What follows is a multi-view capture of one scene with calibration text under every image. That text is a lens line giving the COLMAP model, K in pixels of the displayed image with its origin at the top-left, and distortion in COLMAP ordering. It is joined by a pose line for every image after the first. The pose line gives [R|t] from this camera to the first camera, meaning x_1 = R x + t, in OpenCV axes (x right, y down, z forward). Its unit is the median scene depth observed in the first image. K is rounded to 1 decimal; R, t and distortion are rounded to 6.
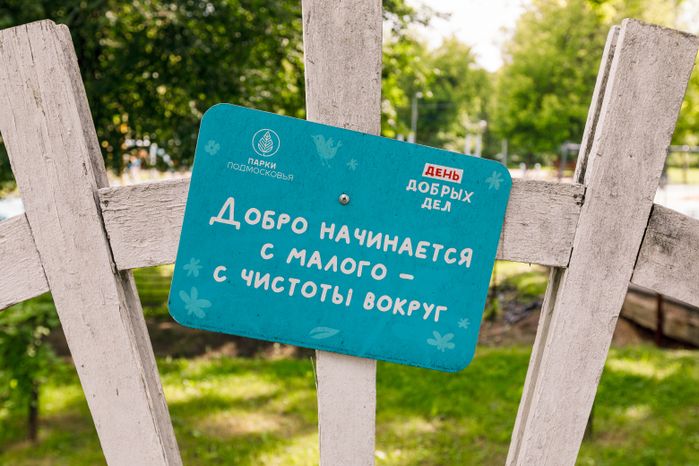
lens RADIAL K [[702.6, 0, 351.1], [0, 702.6, 232.5], [0, 0, 1]] dist [-0.009890, 0.000000]
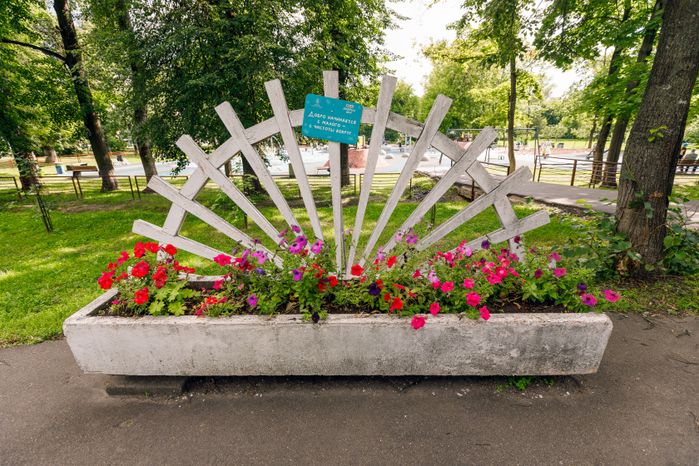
lens RADIAL K [[314.7, 0, 345.3], [0, 314.7, 235.6], [0, 0, 1]] dist [0.000583, 0.000010]
pose [[0.998754, -0.013870, -0.047946, 0.188346], [0.022139, 0.984054, 0.176489, 0.450903], [0.044734, -0.177330, 0.983134, -1.515218]]
